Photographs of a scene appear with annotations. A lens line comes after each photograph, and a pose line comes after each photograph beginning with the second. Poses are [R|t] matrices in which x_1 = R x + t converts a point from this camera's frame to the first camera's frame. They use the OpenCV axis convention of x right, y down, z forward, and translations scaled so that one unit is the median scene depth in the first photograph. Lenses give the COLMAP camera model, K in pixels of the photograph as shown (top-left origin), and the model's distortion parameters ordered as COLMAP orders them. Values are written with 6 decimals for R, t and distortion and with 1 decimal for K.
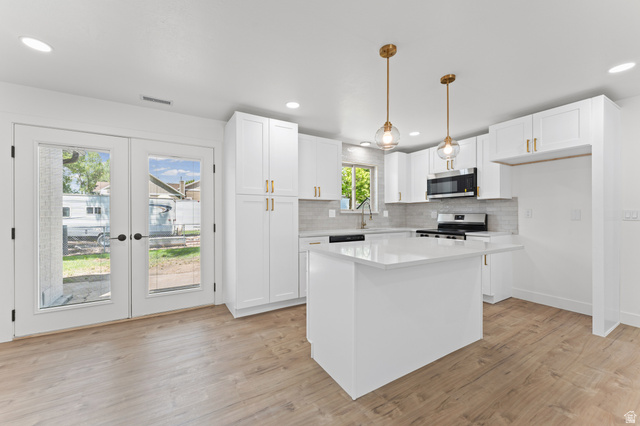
lens RADIAL K [[255.6, 0, 319.4], [0, 255.6, 214.4], [0, 0, 1]] dist [0.000311, -0.000103]
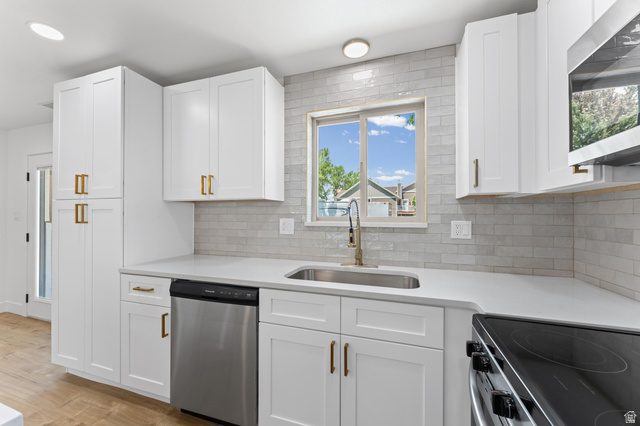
lens RADIAL K [[255.6, 0, 317.0], [0, 255.6, 217.6], [0, 0, 1]] dist [0.000311, -0.000103]
pose [[0.645964, 0.007688, -0.763329, 0.513584], [-0.001058, 0.999957, 0.009176, -0.027896], [0.763367, -0.005120, 0.645945, 0.824334]]
